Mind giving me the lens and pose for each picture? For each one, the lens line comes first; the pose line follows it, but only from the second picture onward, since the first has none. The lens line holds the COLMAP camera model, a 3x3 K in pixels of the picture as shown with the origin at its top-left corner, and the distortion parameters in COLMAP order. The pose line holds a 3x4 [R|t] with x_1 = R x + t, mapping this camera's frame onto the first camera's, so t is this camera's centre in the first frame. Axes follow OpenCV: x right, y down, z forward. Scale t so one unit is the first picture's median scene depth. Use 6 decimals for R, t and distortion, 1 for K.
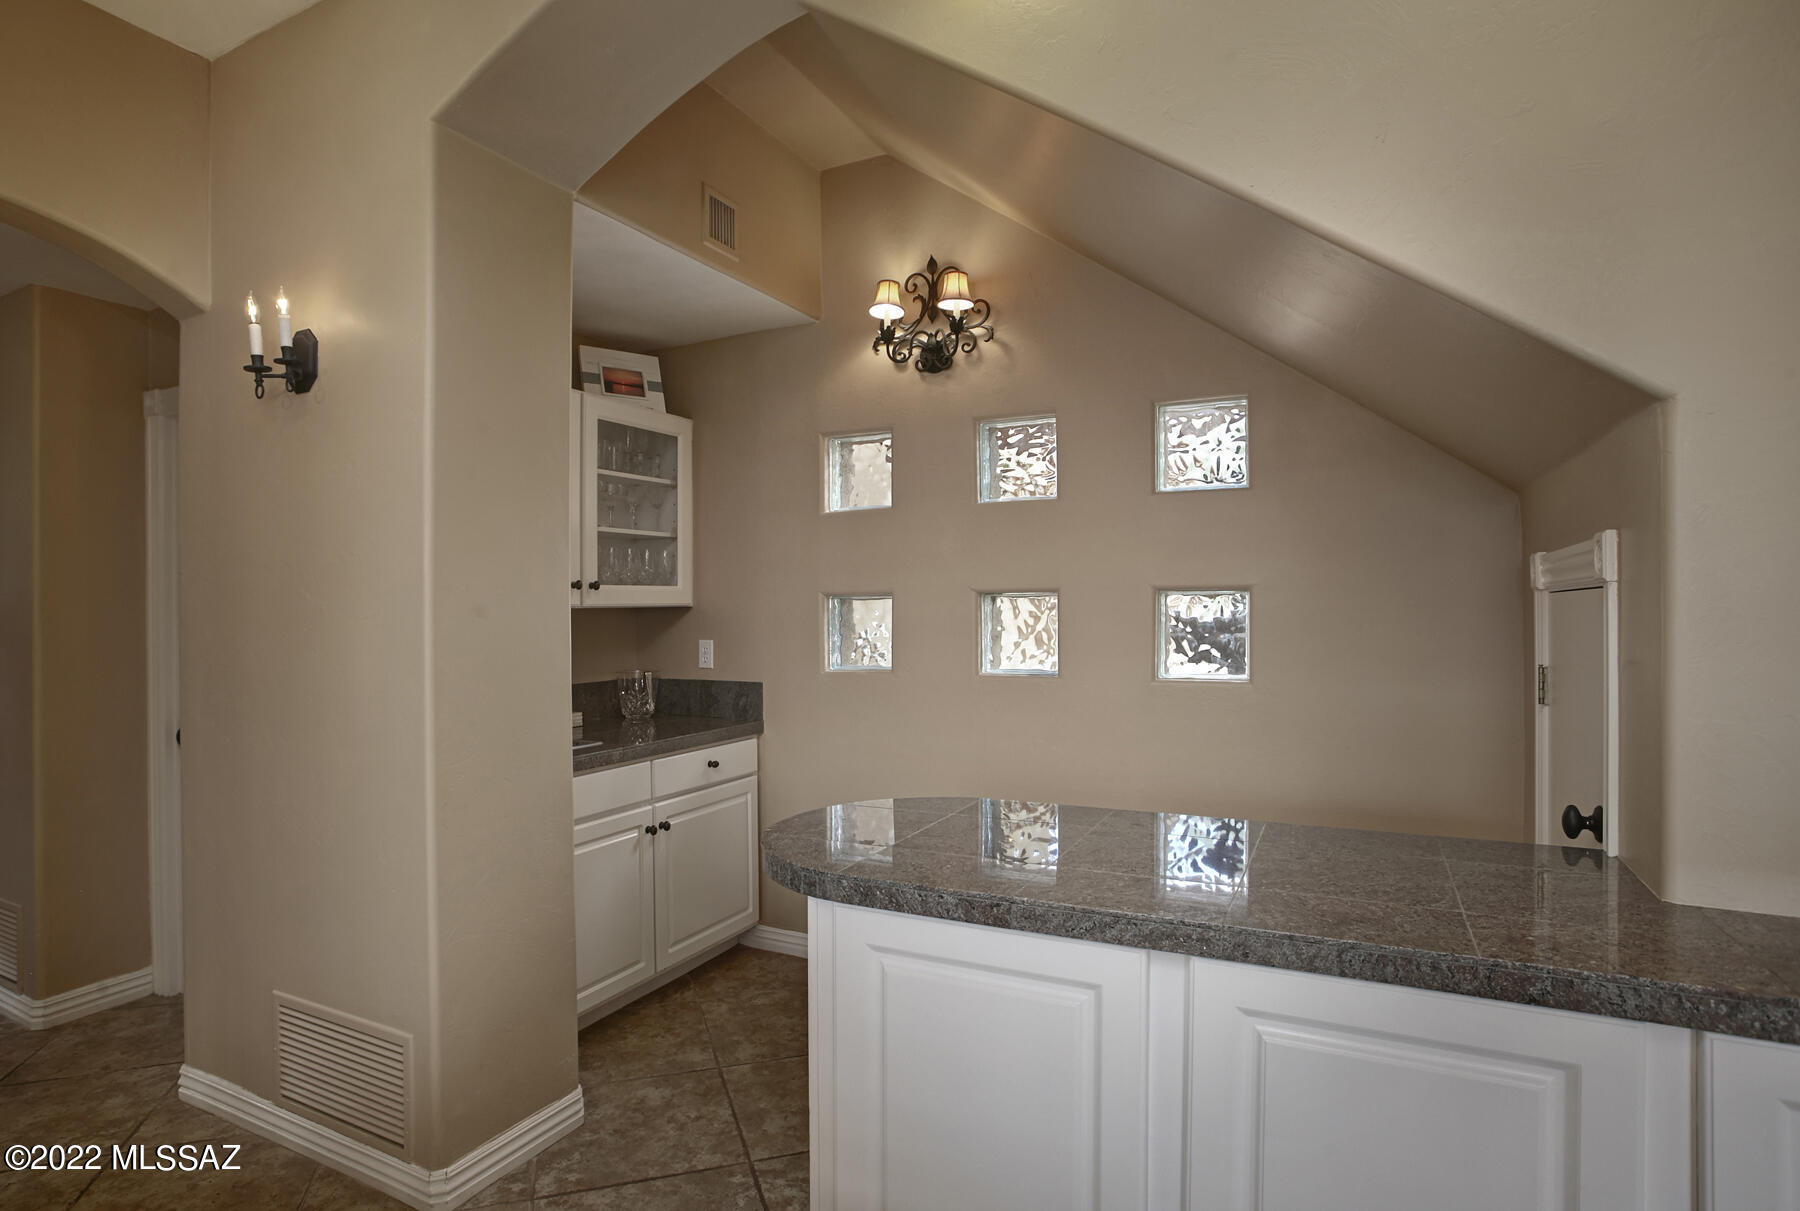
lens RADIAL K [[970.5, 0, 900.0], [0, 970.5, 605.5], [0, 0, 1]] dist [-0.067896, 0.000530]
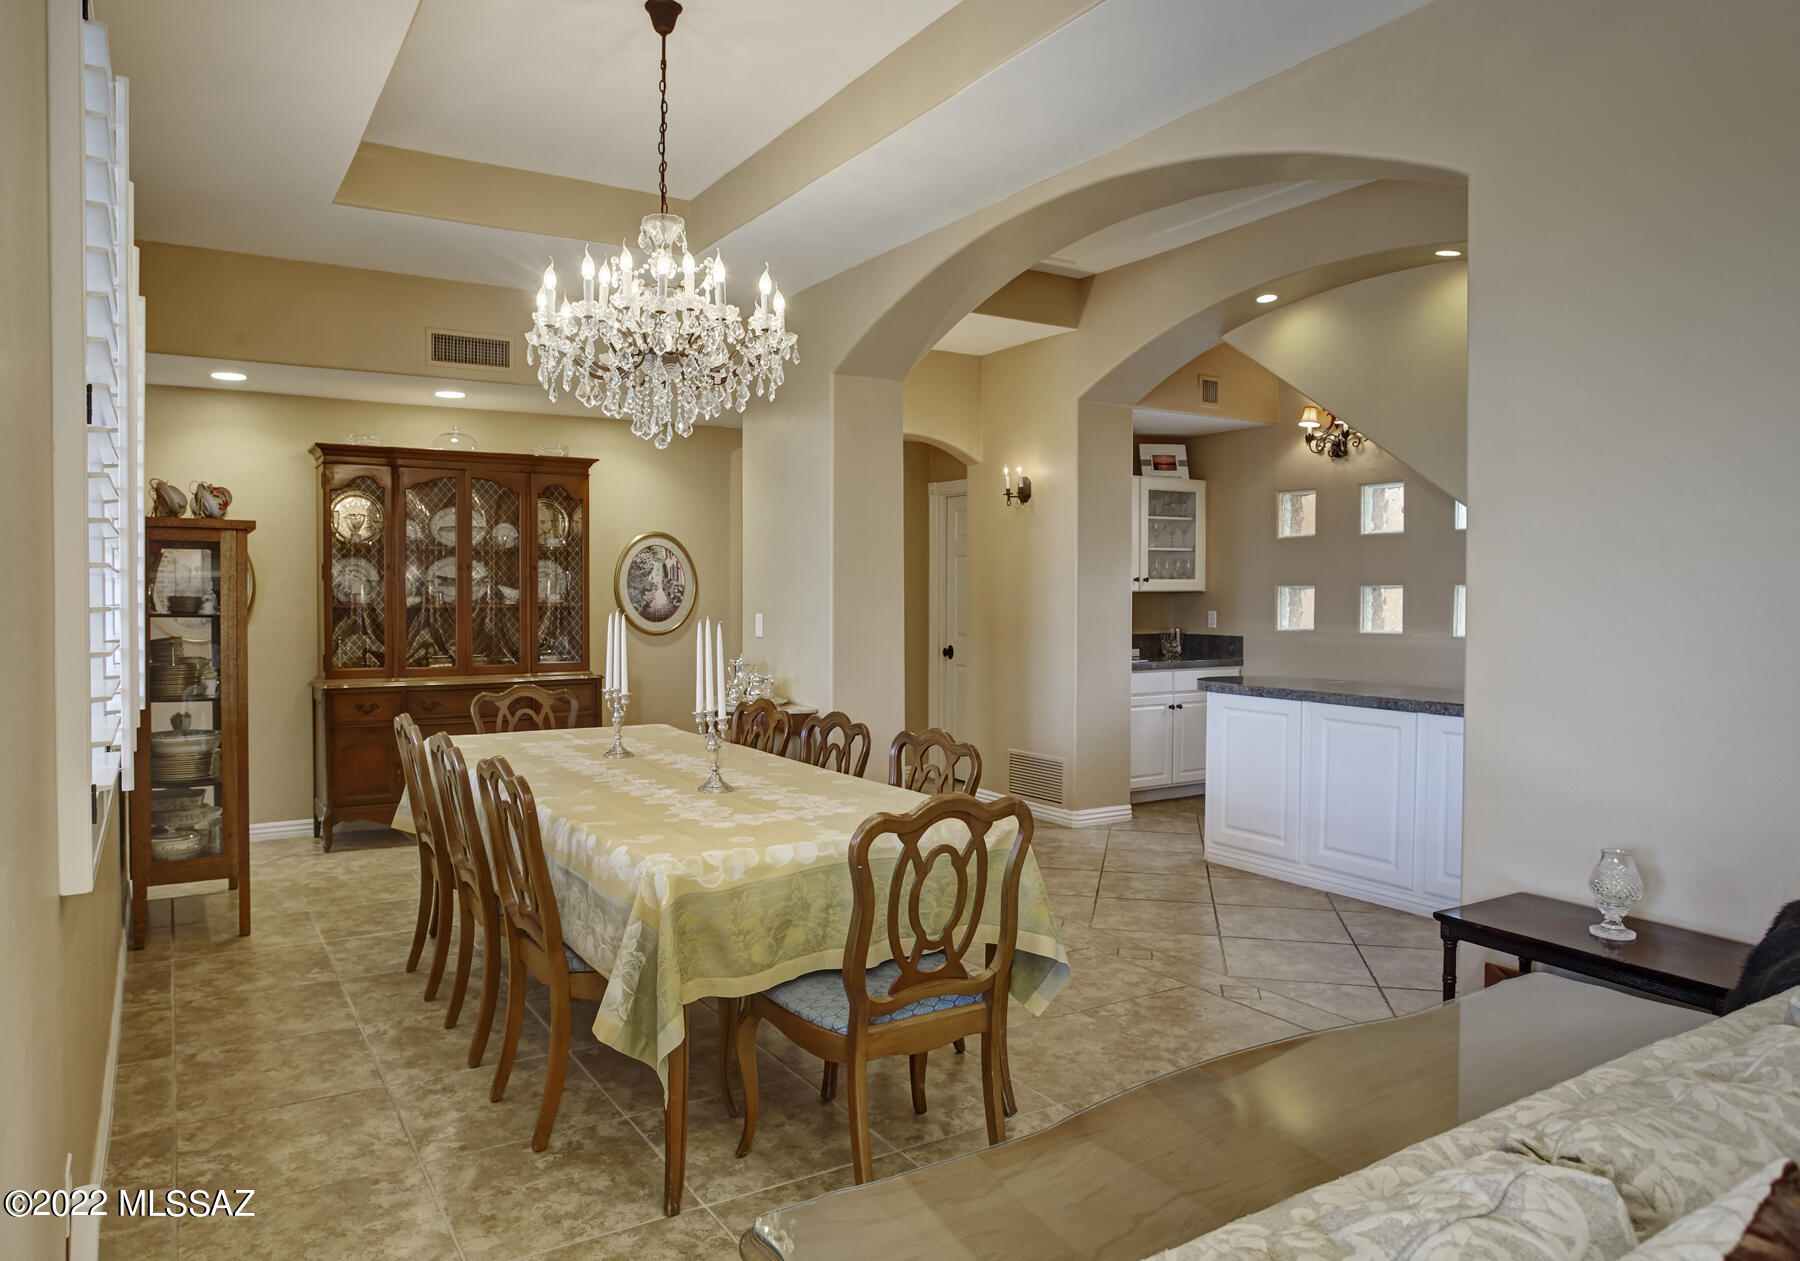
lens RADIAL K [[1166.8, 0, 896.3], [0, 1166.8, 598.1], [0, 0, 1]] dist [0.002051, 0.000210]
pose [[0.858073, 0.014336, -0.513328, 0.429067], [-0.010032, 0.999887, 0.011154, -0.005043], [0.513430, -0.004421, 0.858120, -1.189641]]
